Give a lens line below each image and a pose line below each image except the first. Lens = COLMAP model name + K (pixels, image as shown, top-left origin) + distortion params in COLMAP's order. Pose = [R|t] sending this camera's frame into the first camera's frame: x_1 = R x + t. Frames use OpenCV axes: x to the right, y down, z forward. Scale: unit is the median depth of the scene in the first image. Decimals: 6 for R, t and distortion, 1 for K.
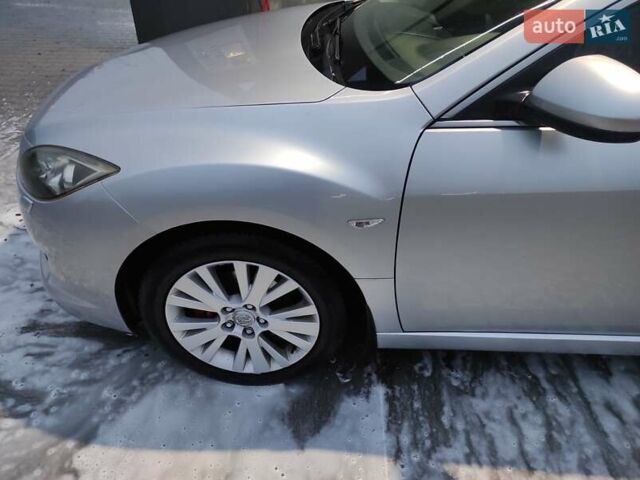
lens RADIAL K [[467.5, 0, 319.7], [0, 467.5, 238.0], [0, 0, 1]] dist [0.053112, -0.031694]
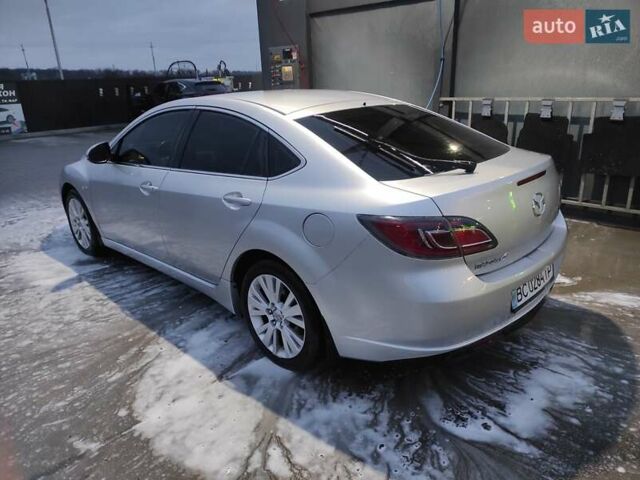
lens RADIAL K [[467.5, 0, 313.6], [0, 467.5, 235.3], [0, 0, 1]] dist [0.053112, -0.031694]
pose [[0.738916, 0.171256, -0.651670, 2.895989], [-0.347365, 0.925551, -0.150639, 0.182902], [0.577356, 0.337677, 0.743393, -0.354484]]
